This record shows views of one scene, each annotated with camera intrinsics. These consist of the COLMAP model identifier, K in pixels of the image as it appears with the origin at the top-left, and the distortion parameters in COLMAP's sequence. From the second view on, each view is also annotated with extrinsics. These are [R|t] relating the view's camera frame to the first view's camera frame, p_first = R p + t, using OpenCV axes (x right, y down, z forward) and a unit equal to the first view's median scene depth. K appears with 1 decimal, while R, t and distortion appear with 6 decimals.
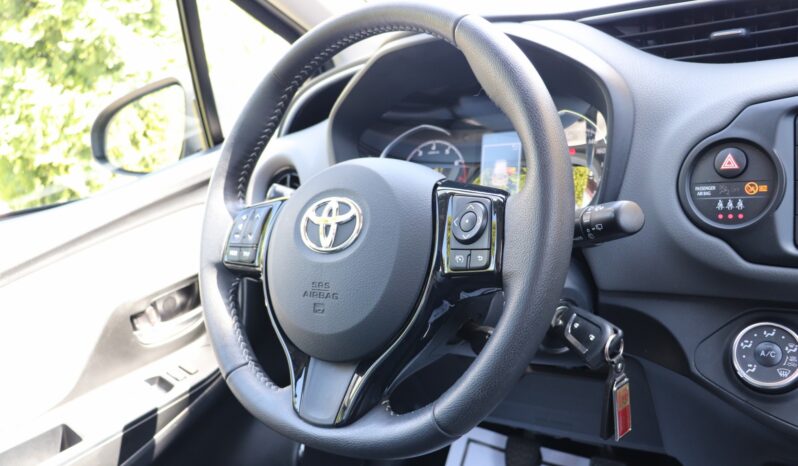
lens RADIAL K [[655.0, 0, 393.5], [0, 655.0, 234.1], [0, 0, 1]] dist [-0.172716, 0.137597]
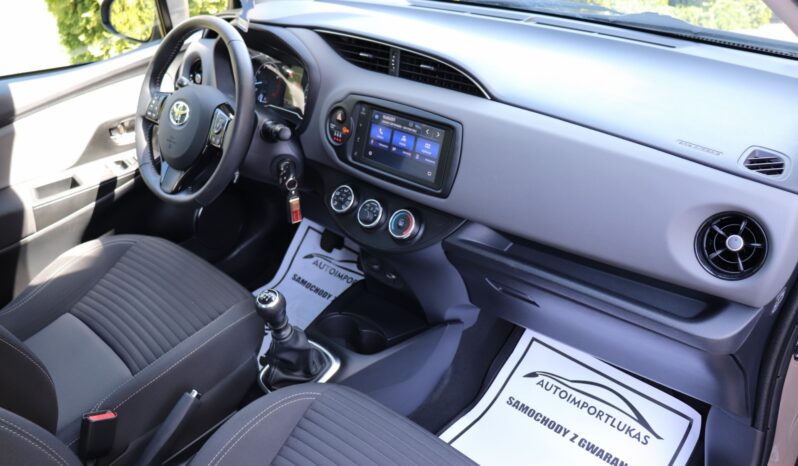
lens RADIAL K [[655.0, 0, 393.5], [0, 655.0, 234.1], [0, 0, 1]] dist [-0.172716, 0.137597]
pose [[0.983300, 0.181173, -0.017228, 0.803904], [-0.168623, 0.942594, 0.288240, -0.409868], [0.068460, -0.280521, 0.957403, -1.342157]]
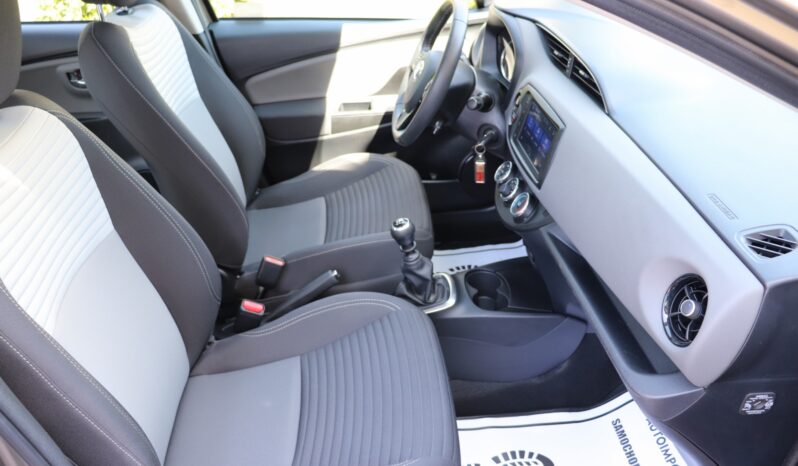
lens RADIAL K [[655.0, 0, 393.5], [0, 655.0, 234.1], [0, 0, 1]] dist [-0.172716, 0.137597]
pose [[0.649921, 0.502483, -0.570187, 1.924846], [-0.246144, 0.848976, 0.467604, -0.746036], [0.719038, -0.163557, 0.675450, -1.245366]]
